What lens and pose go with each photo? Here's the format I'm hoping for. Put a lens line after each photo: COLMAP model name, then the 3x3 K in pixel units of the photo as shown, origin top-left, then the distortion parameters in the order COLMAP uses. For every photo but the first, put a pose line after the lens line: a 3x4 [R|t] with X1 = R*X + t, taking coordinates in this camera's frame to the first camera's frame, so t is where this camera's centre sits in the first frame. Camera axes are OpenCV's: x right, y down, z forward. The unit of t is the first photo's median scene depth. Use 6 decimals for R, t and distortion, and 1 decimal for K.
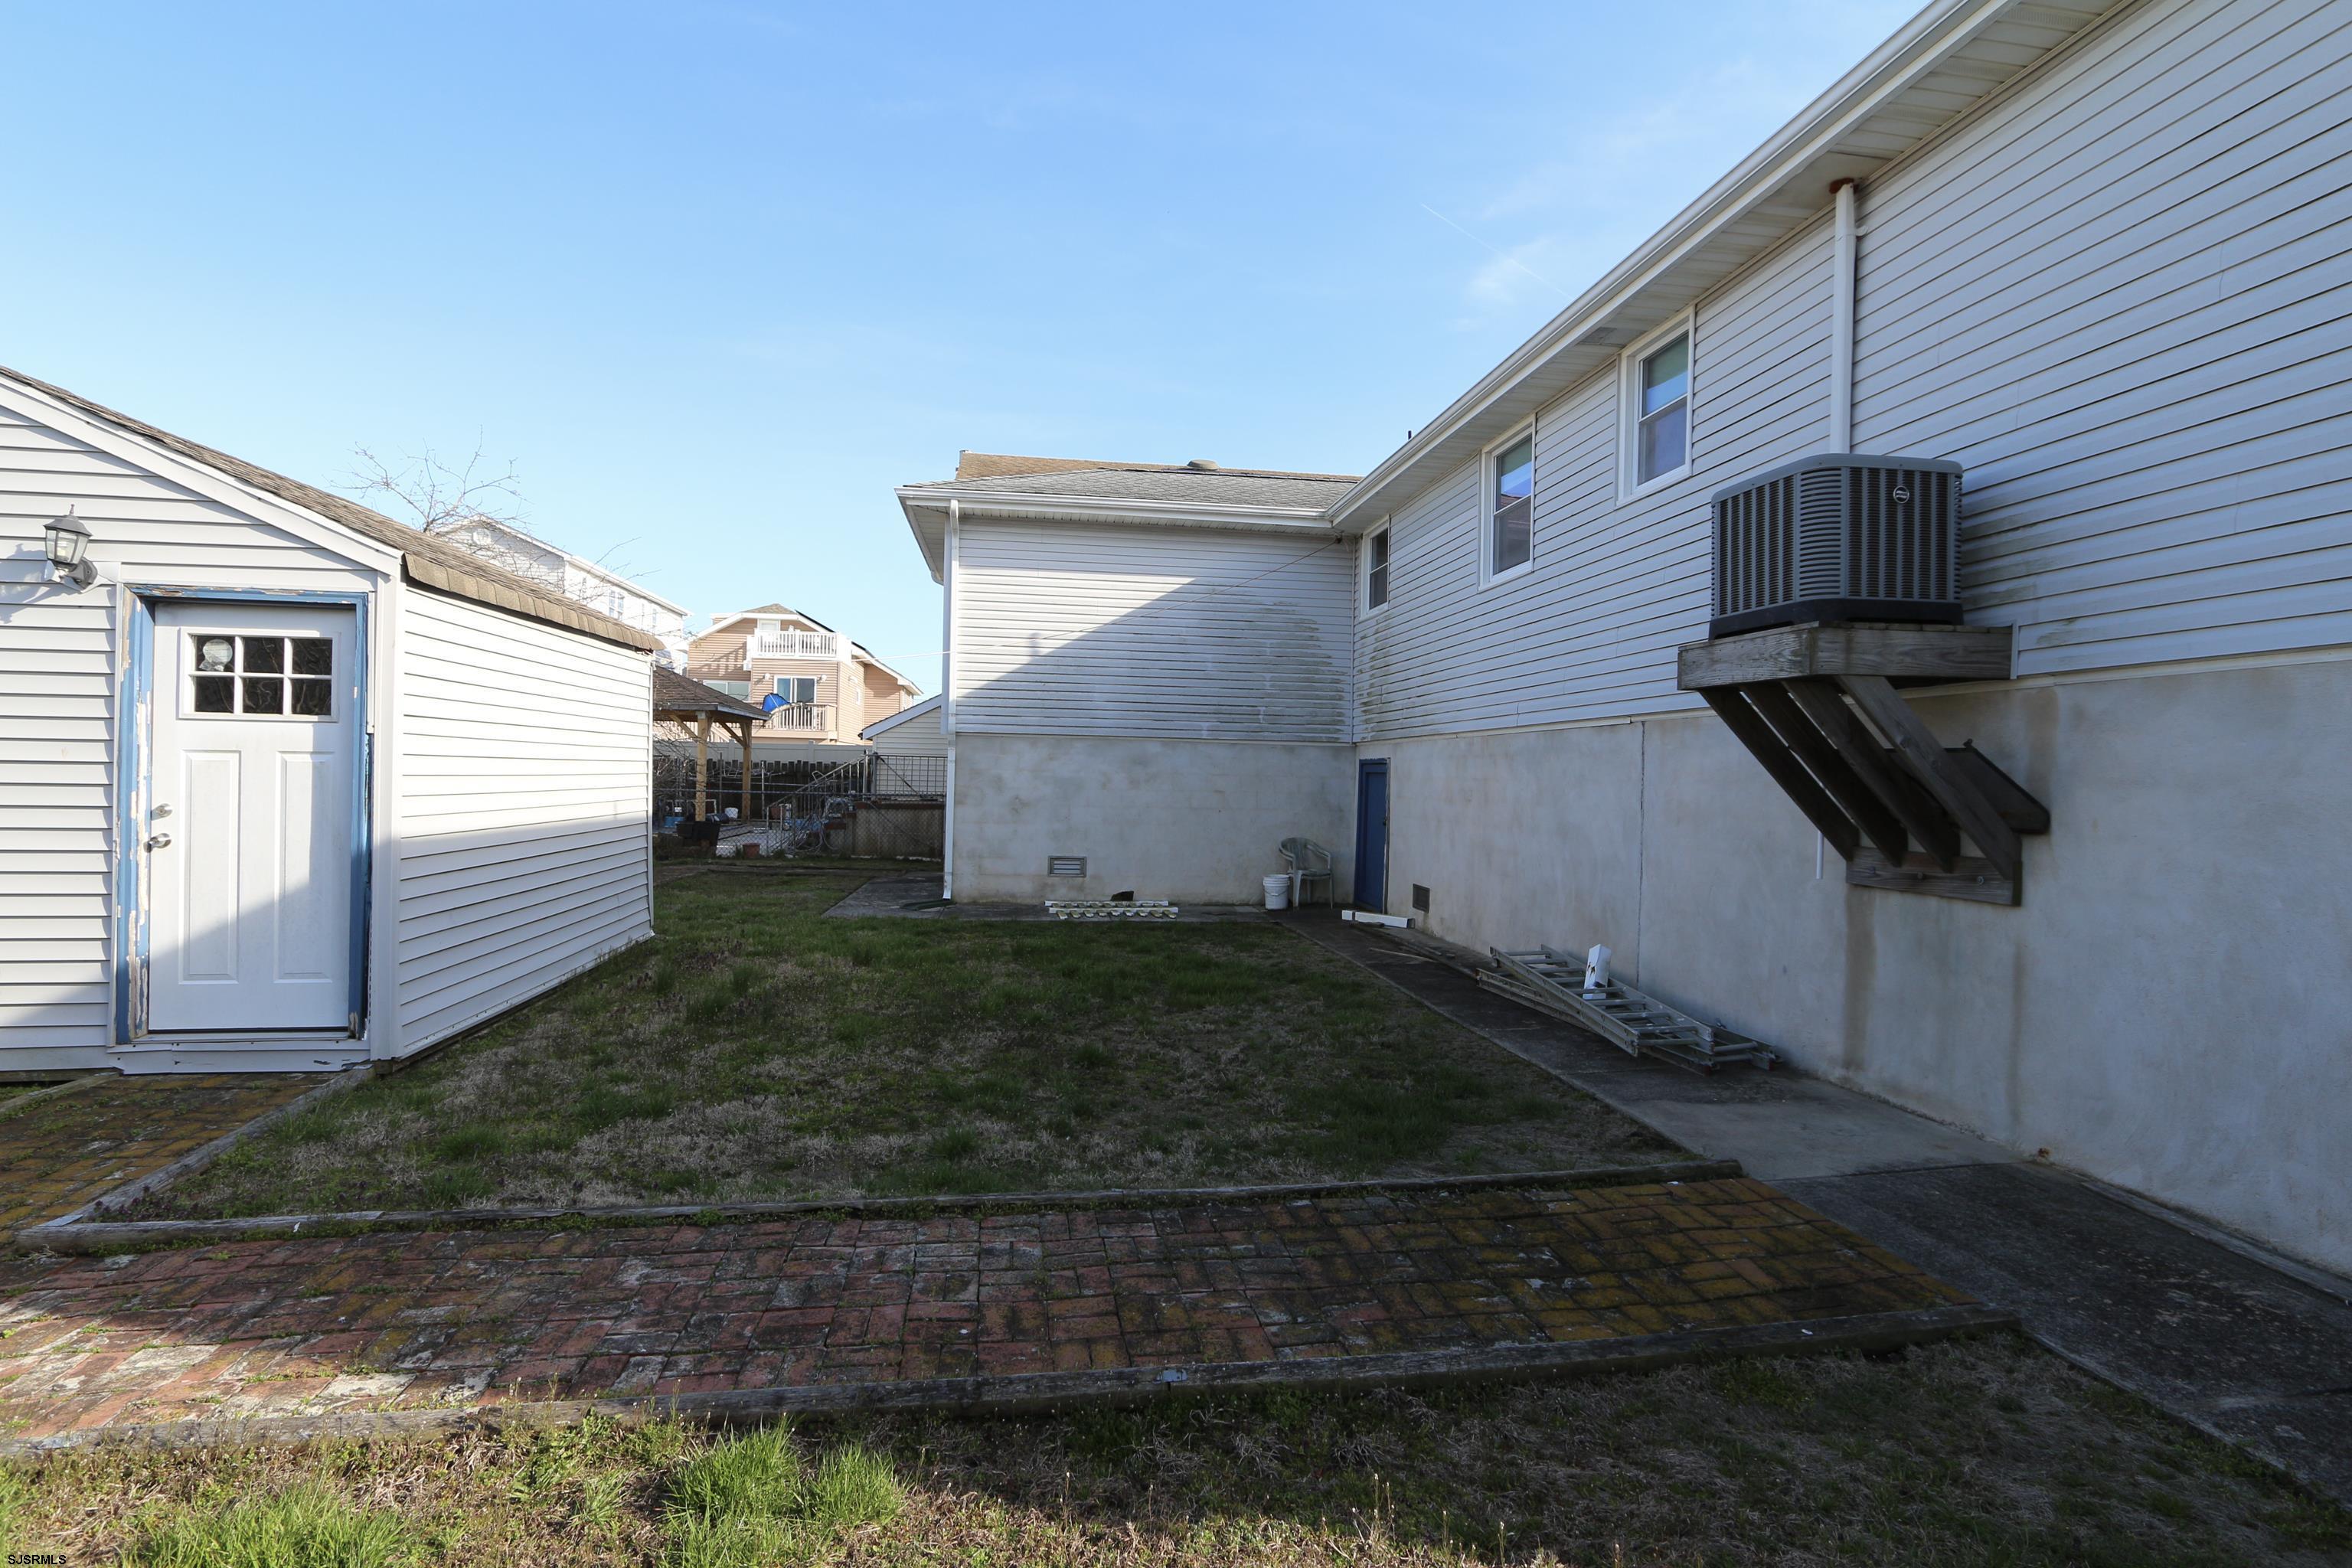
lens RADIAL K [[1068.7, 0, 1176.4], [0, 1068.7, 766.2], [0, 0, 1]] dist [-0.017110, 0.001068]
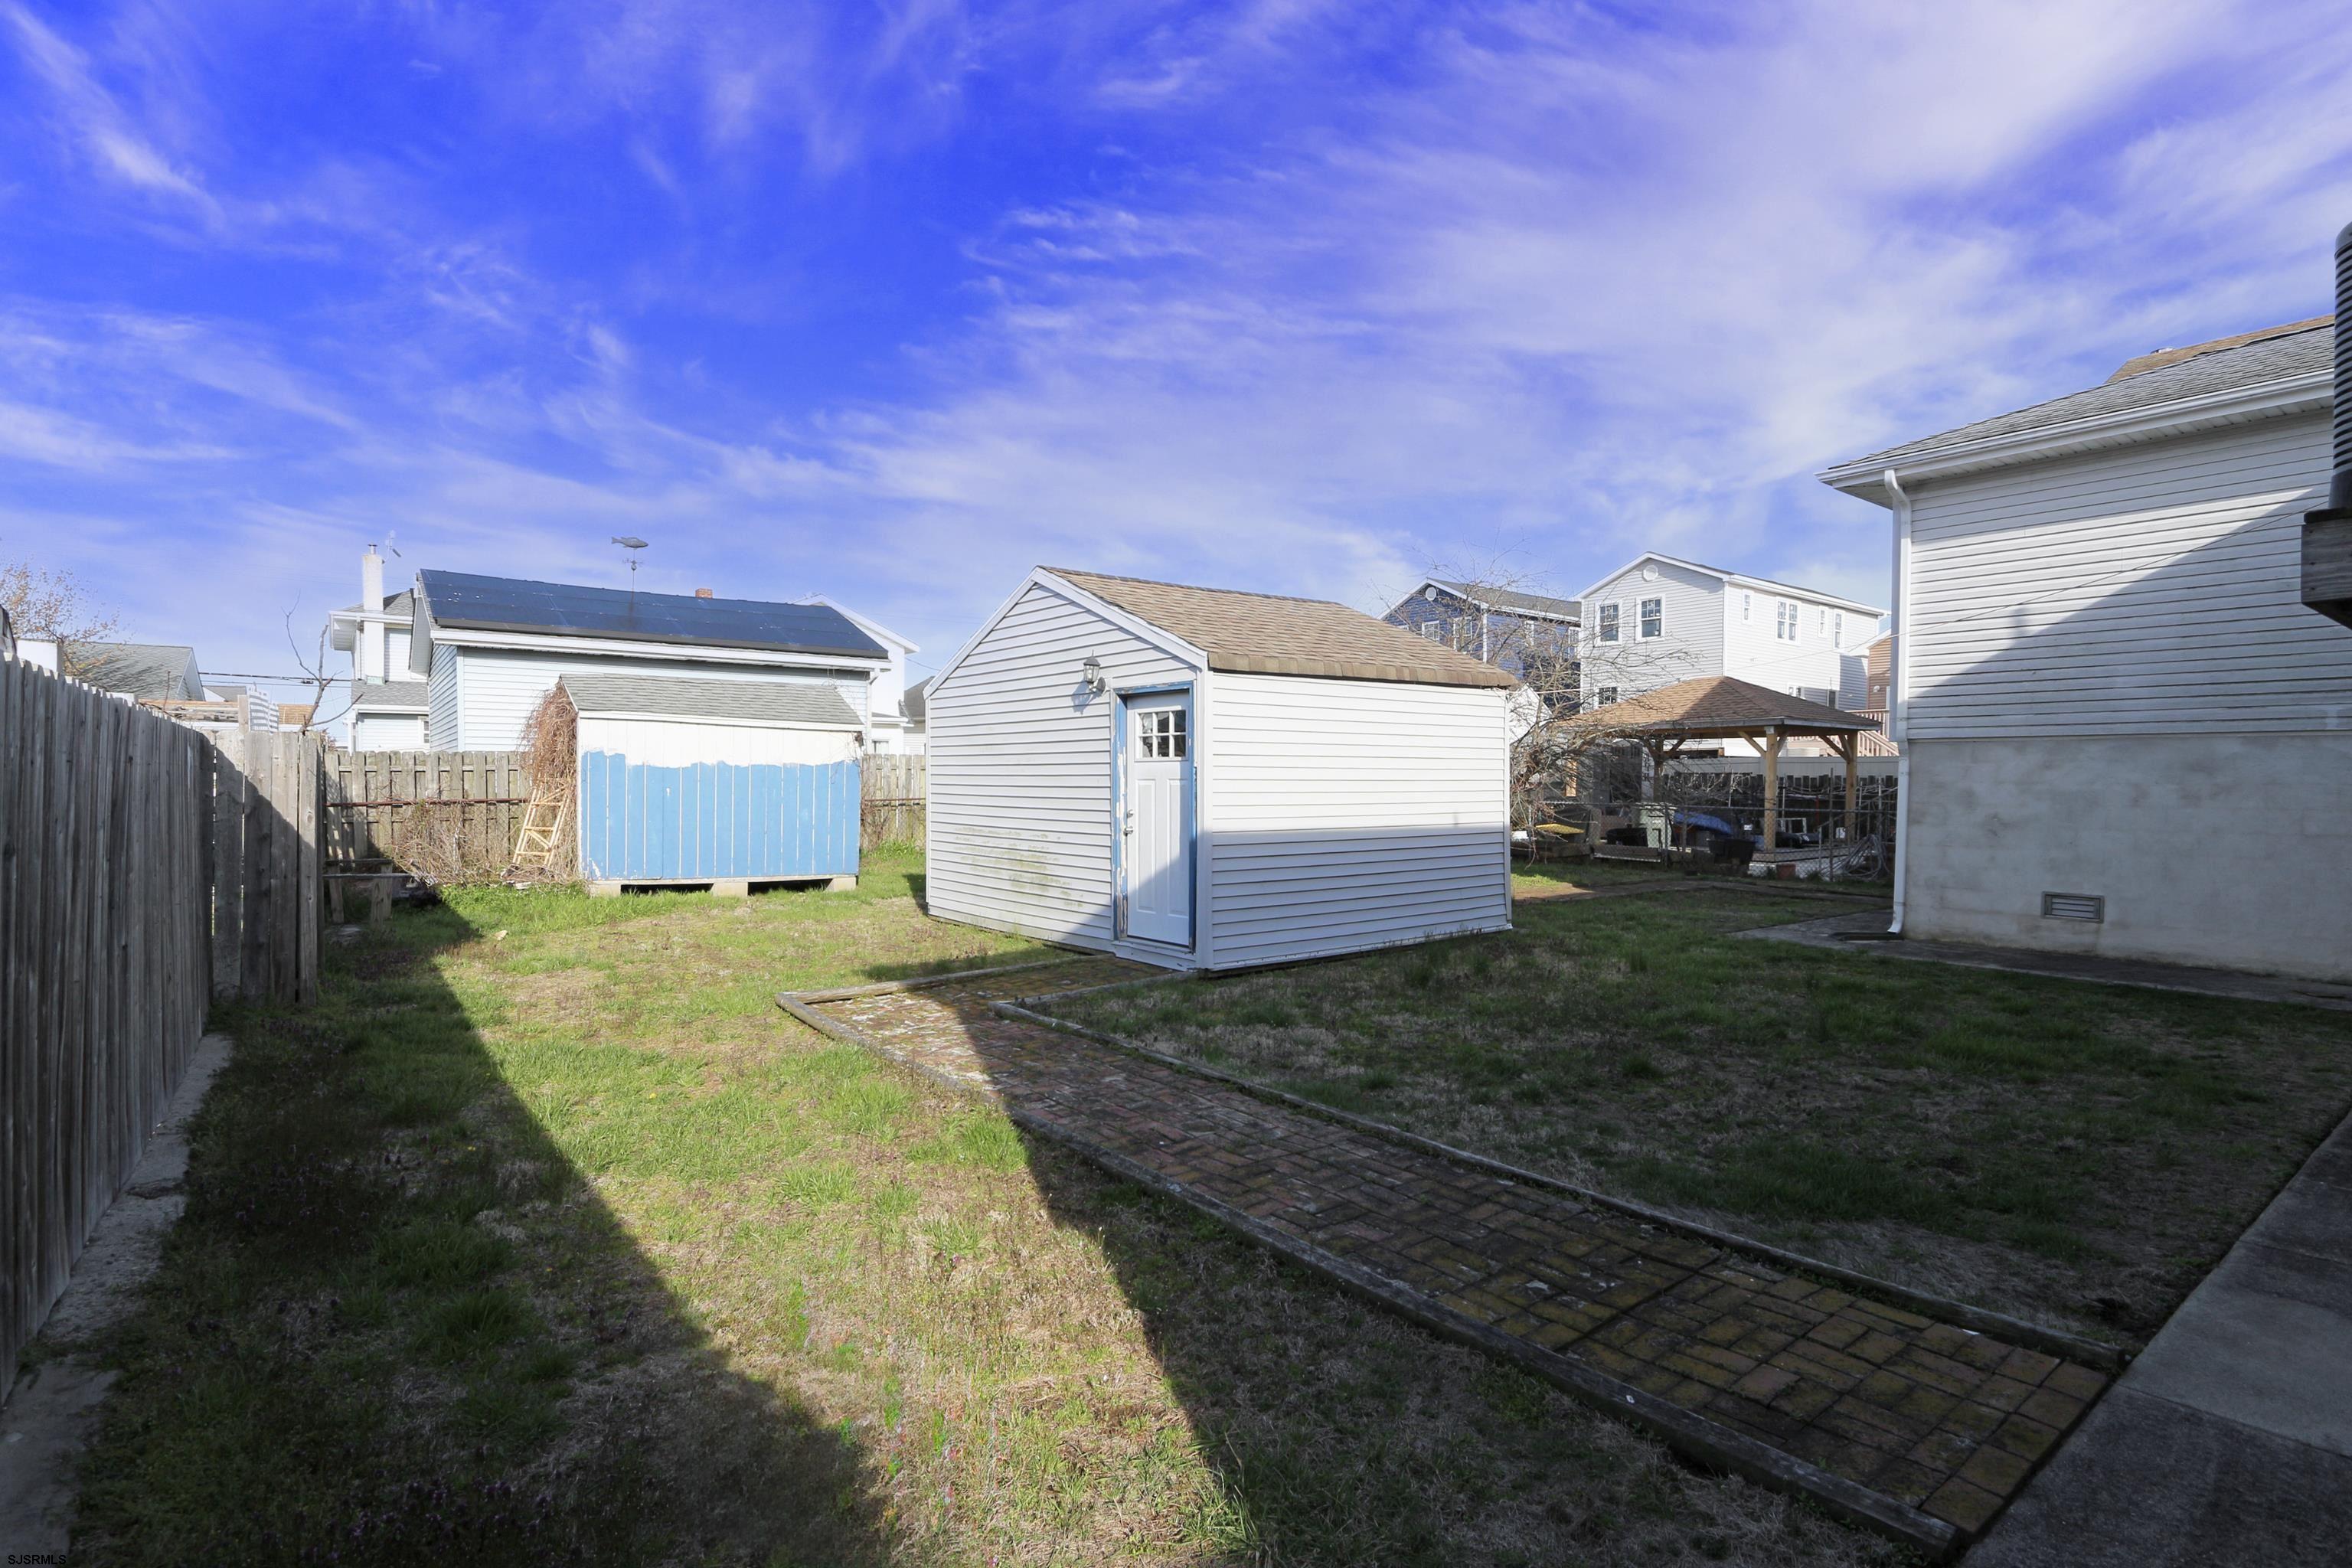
lens RADIAL K [[1118.0, 0, 1157.8], [0, 1118.0, 793.2], [0, 0, 1]] dist [-0.018850, 0.000817]
pose [[0.485531, -0.006583, -0.874194, 0.734194], [0.013464, 0.999909, -0.000052, 0.009038], [0.874116, -0.011745, 0.485576, 0.118110]]
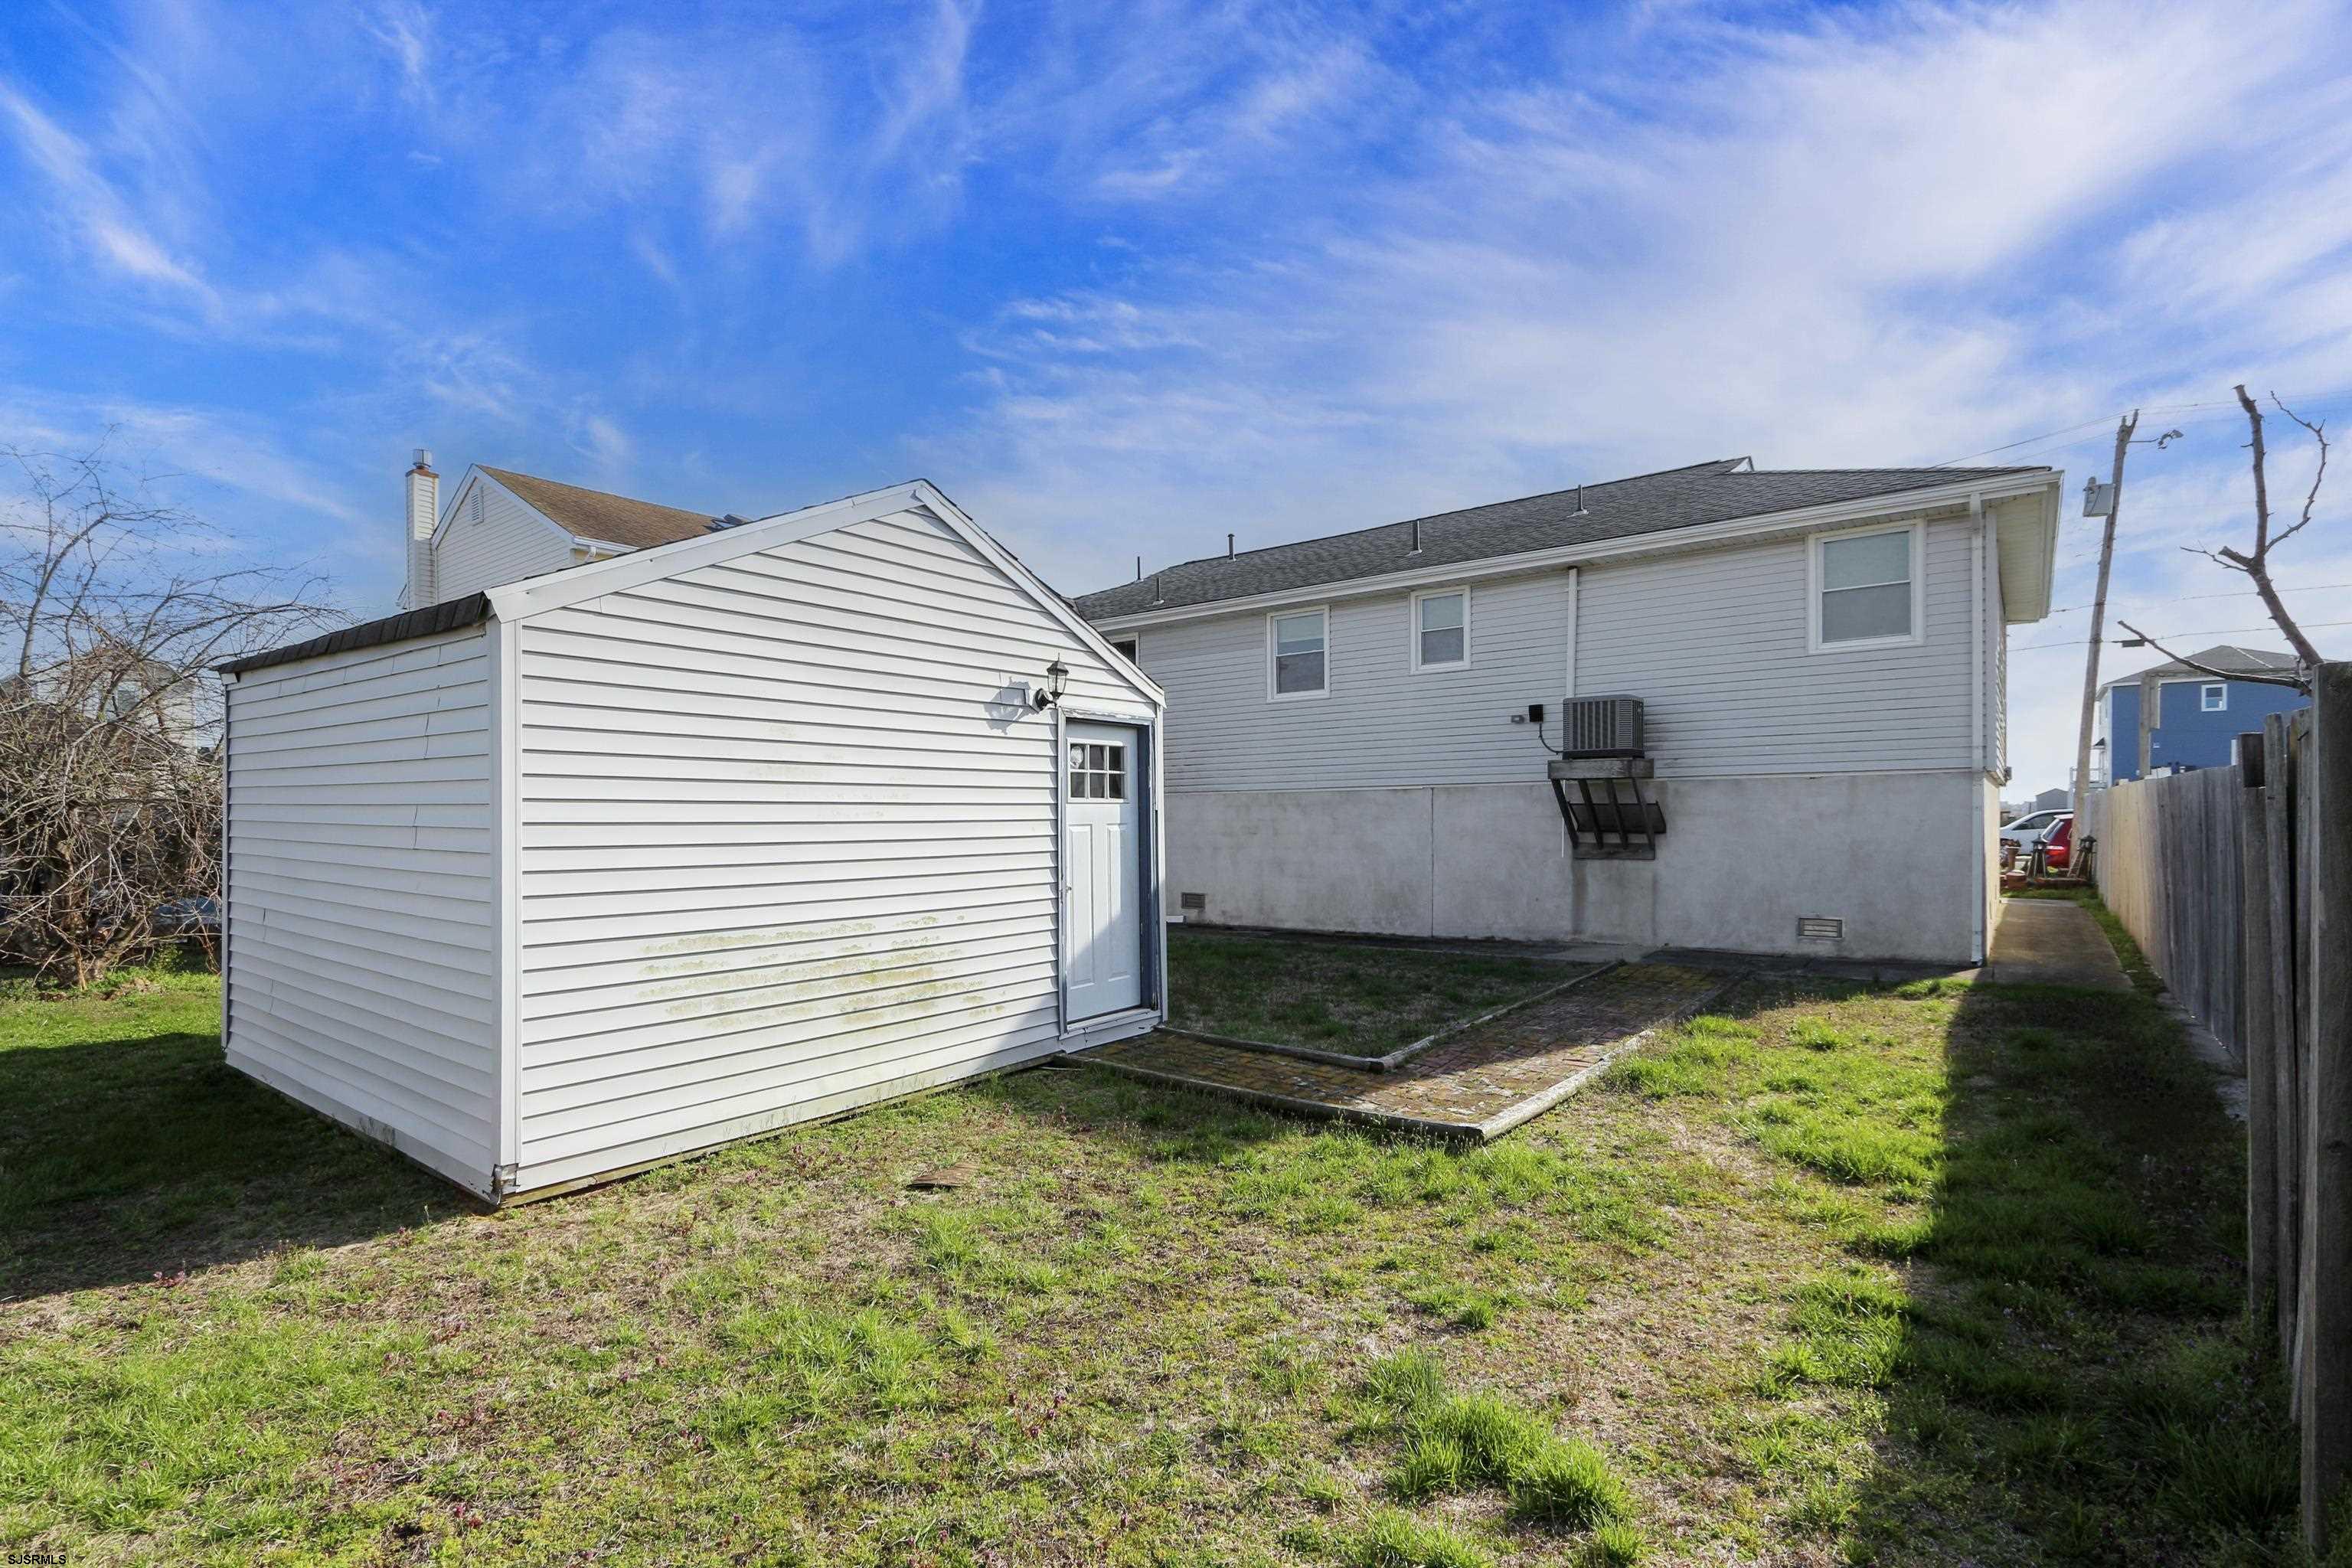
lens RADIAL K [[1068.7, 0, 1190.1], [0, 1068.7, 823.0], [0, 0, 1]] dist [-0.017110, 0.001068]
pose [[0.717660, -0.030566, 0.695723, -1.864271], [0.018771, 0.999522, 0.024551, -0.050789], [-0.696141, -0.004560, 0.717891, -0.151520]]
